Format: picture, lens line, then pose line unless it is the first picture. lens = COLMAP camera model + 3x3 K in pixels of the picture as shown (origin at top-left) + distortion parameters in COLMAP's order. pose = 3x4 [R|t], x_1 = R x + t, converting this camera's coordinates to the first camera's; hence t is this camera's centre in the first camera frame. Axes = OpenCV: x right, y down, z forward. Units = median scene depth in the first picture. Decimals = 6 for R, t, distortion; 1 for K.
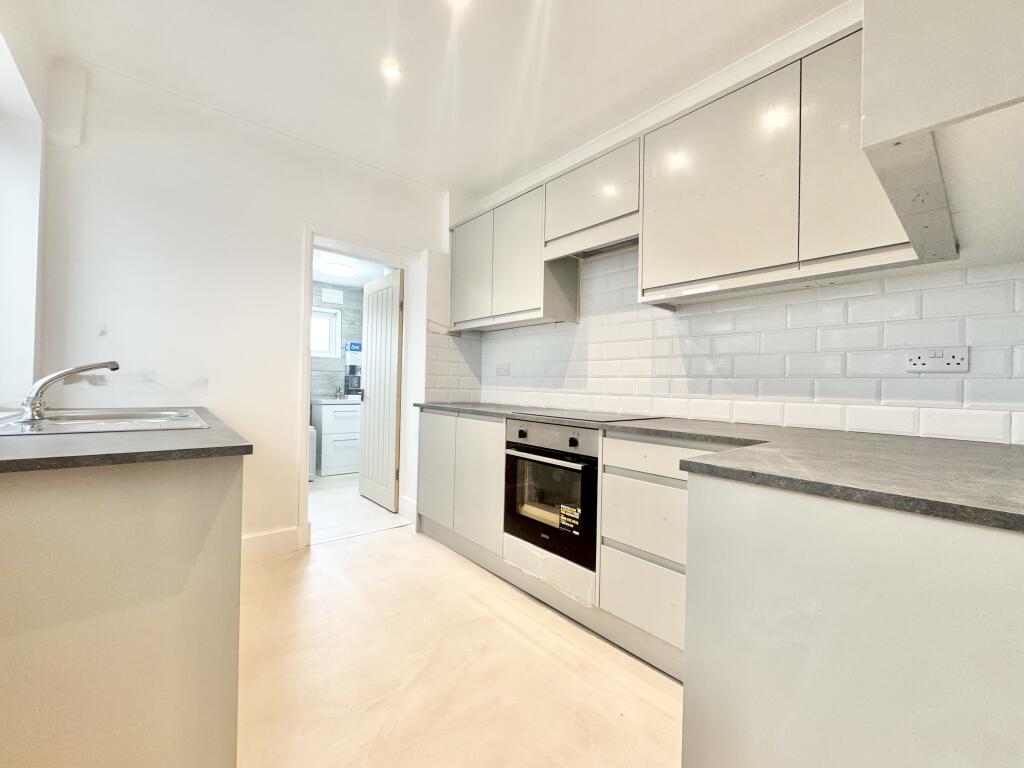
lens RADIAL K [[410.0, 0, 510.4], [0, 410.0, 382.6], [0, 0, 1]] dist [-0.003725, 0.000029]
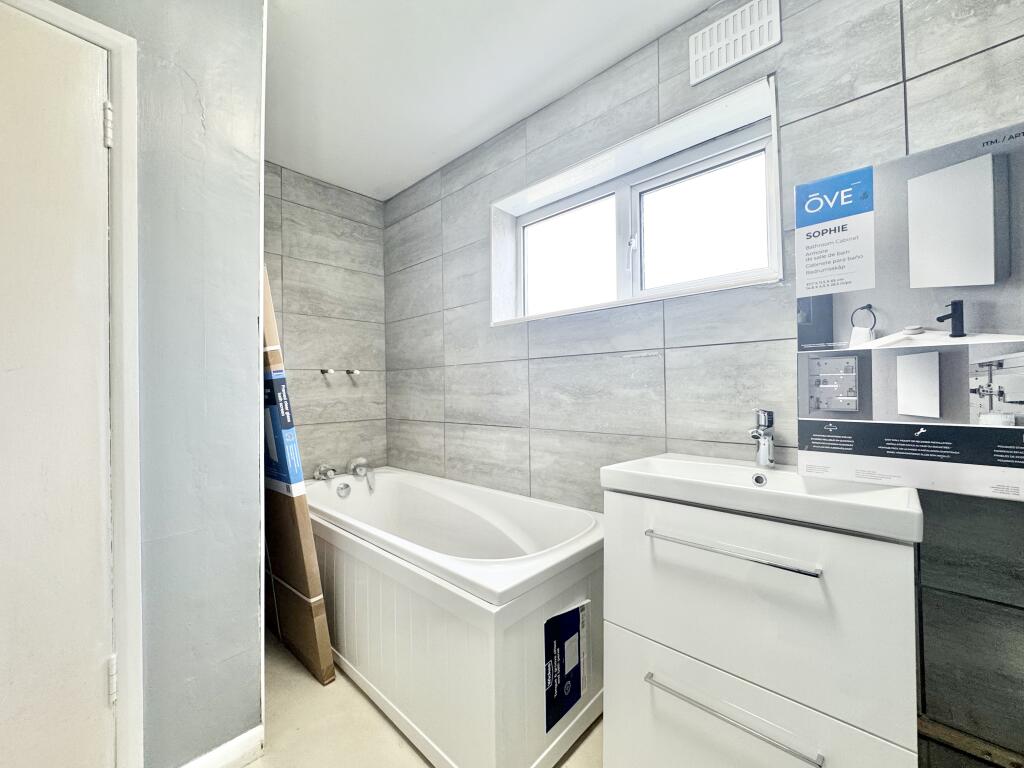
lens RADIAL K [[410.0, 0, 512.6], [0, 410.0, 382.3], [0, 0, 1]] dist [-0.003725, 0.000029]
pose [[0.123091, -0.034628, -0.991791, -0.212379], [0.021284, 0.999253, -0.032247, 0.000506], [0.992167, -0.017140, 0.123737, 0.829478]]
